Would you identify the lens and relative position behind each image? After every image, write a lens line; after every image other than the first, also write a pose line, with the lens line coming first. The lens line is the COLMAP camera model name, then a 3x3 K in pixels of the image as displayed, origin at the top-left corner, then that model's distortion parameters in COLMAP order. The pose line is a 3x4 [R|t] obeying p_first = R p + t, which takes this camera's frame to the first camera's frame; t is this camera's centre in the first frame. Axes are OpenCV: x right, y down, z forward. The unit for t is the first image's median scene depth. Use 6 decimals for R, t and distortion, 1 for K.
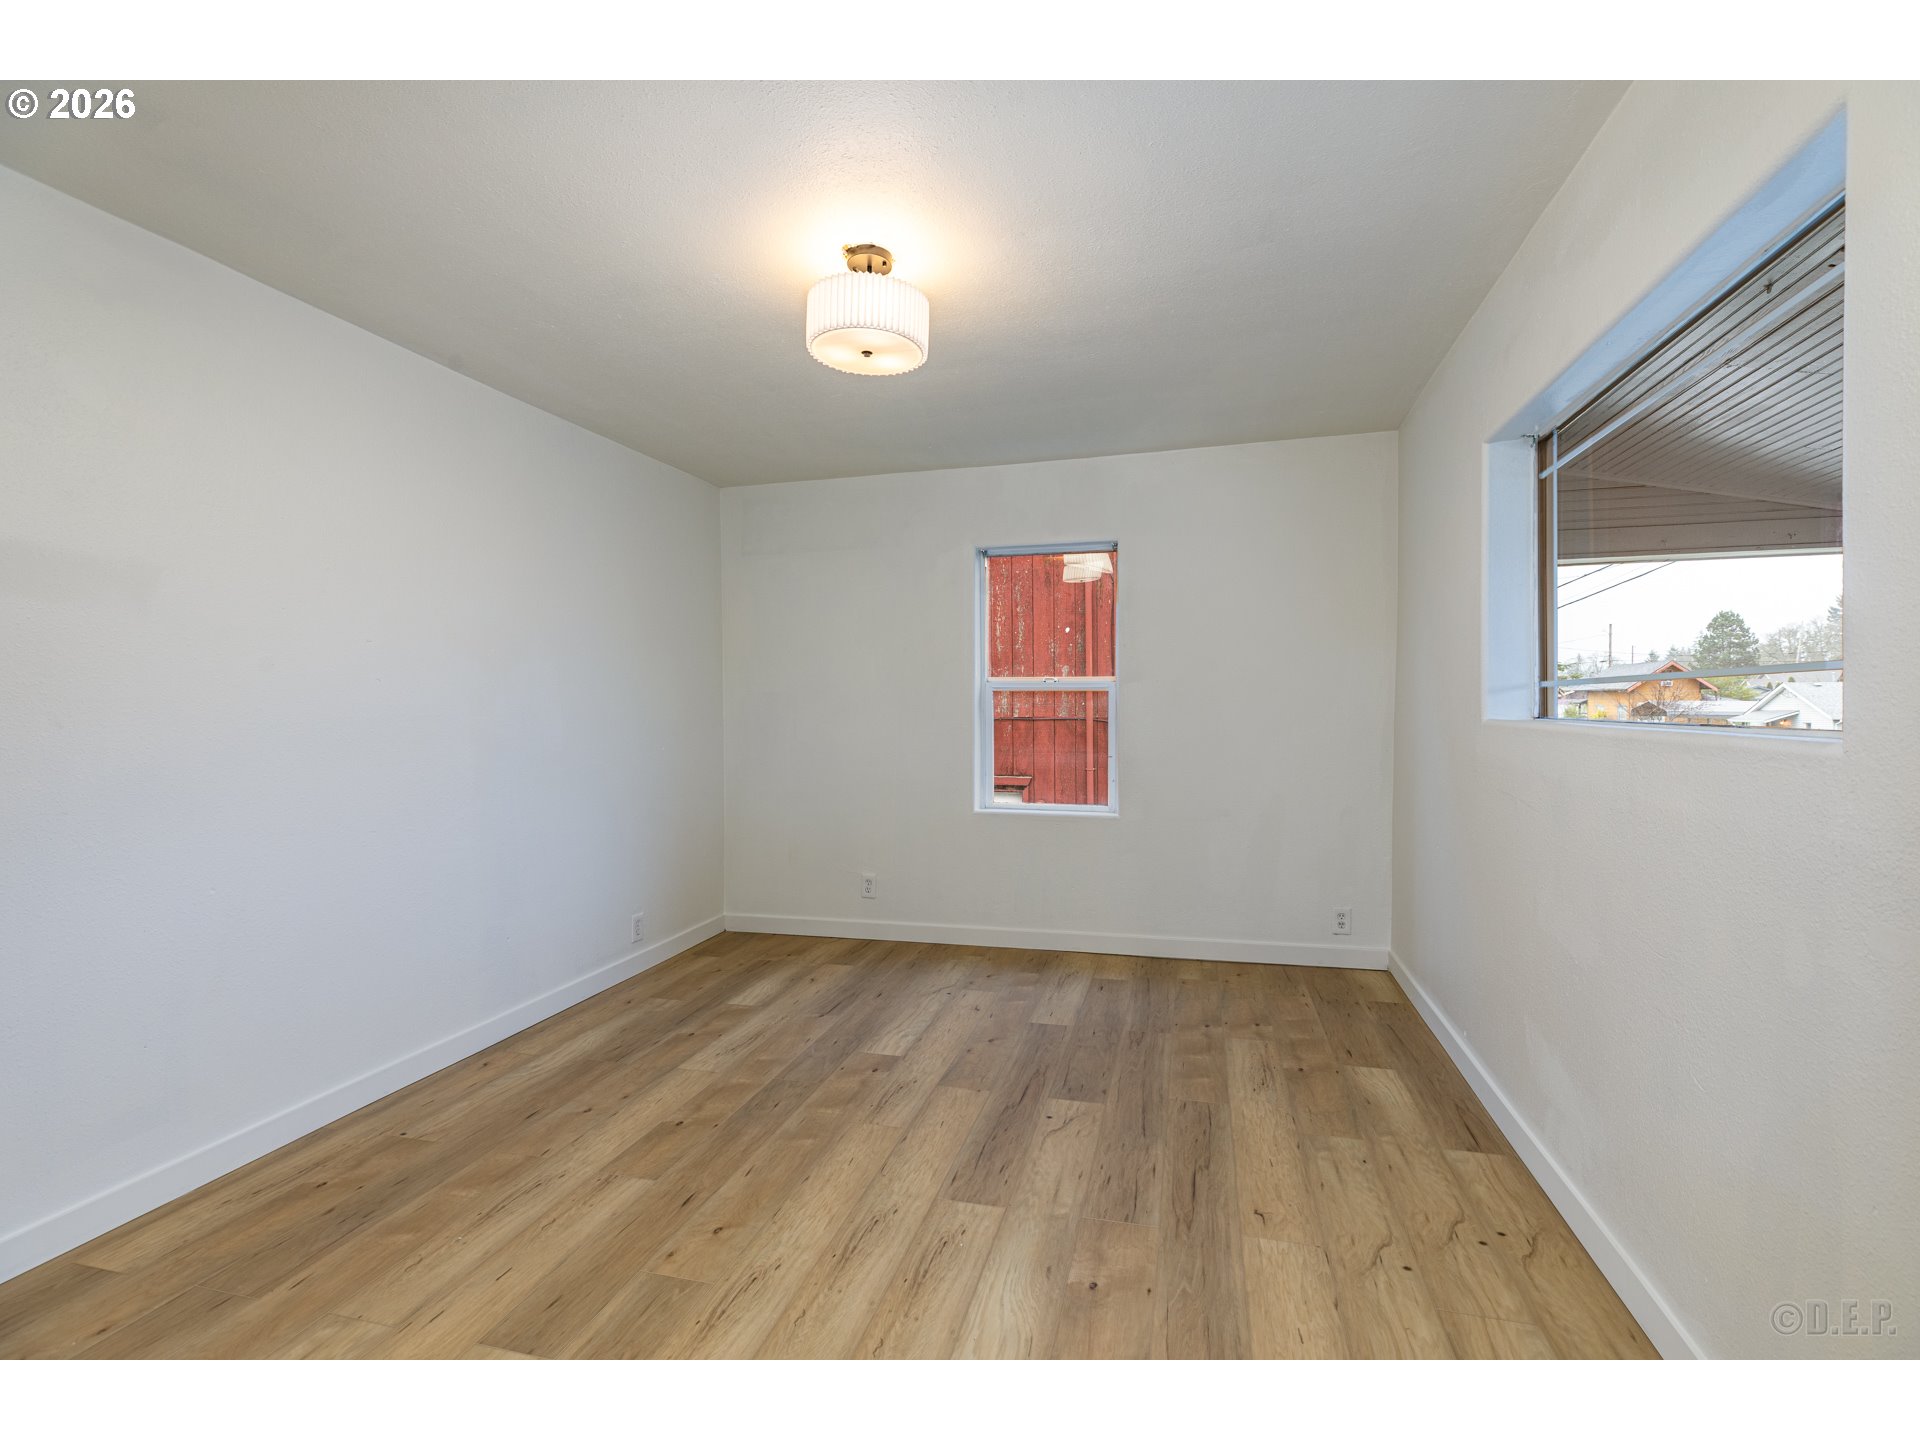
lens RADIAL K [[875.5, 0, 960.0], [0, 875.5, 720.0], [0, 0, 1]] dist [0.000093, 0.000085]
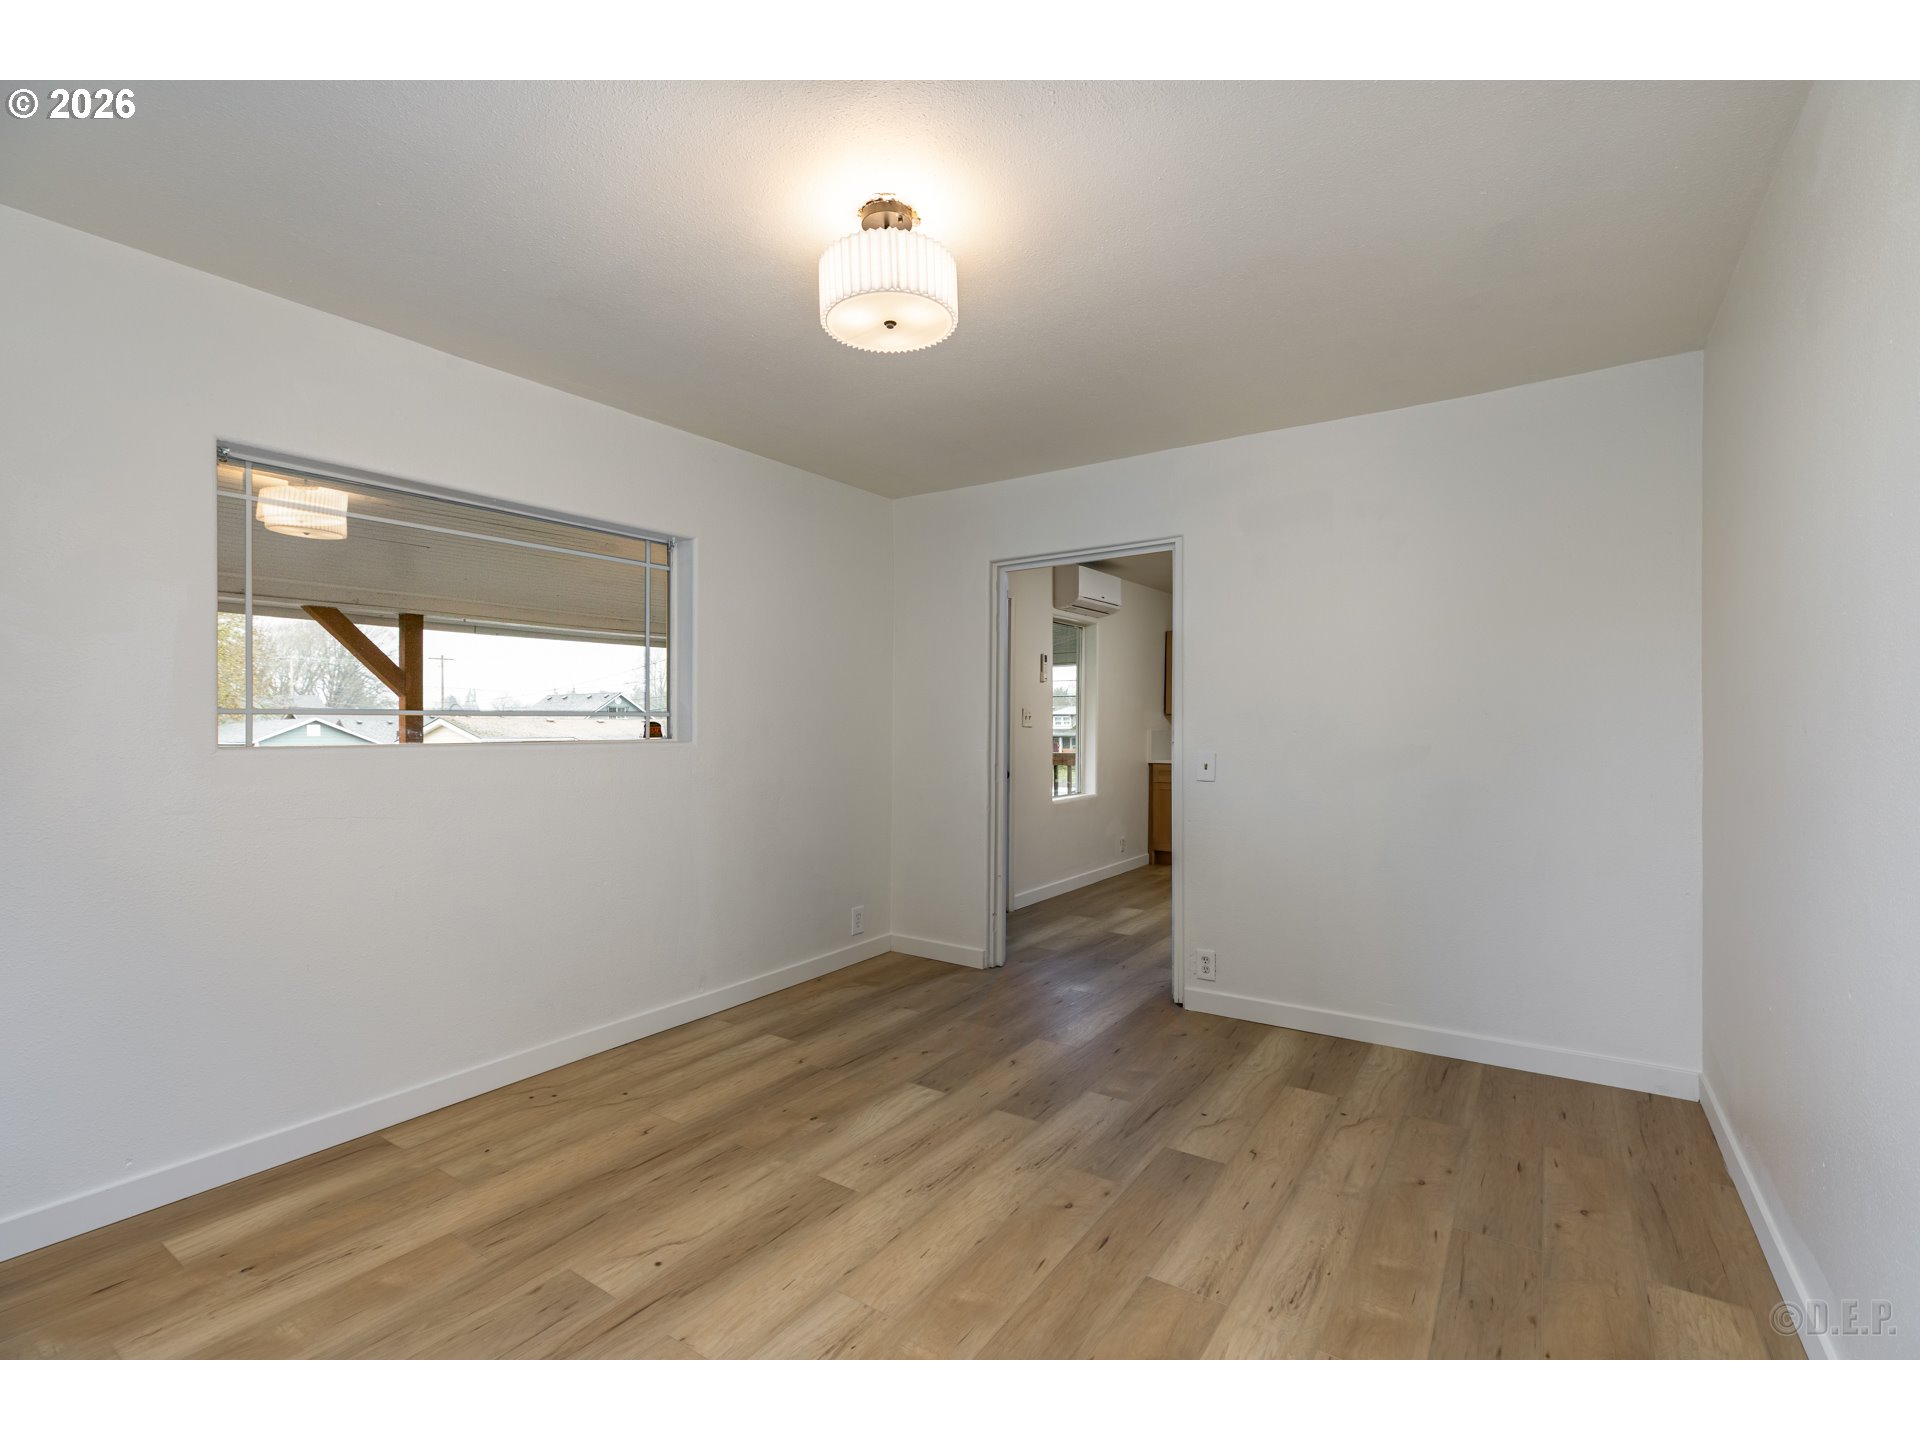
lens RADIAL K [[875.5, 0, 960.0], [0, 875.5, 720.0], [0, 0, 1]] dist [0.000093, 0.000085]
pose [[-0.946548, 0.017428, 0.322092, -0.478449], [0.020173, 0.999783, 0.005188, -0.025513], [-0.321931, 0.011408, -0.946694, 1.939449]]
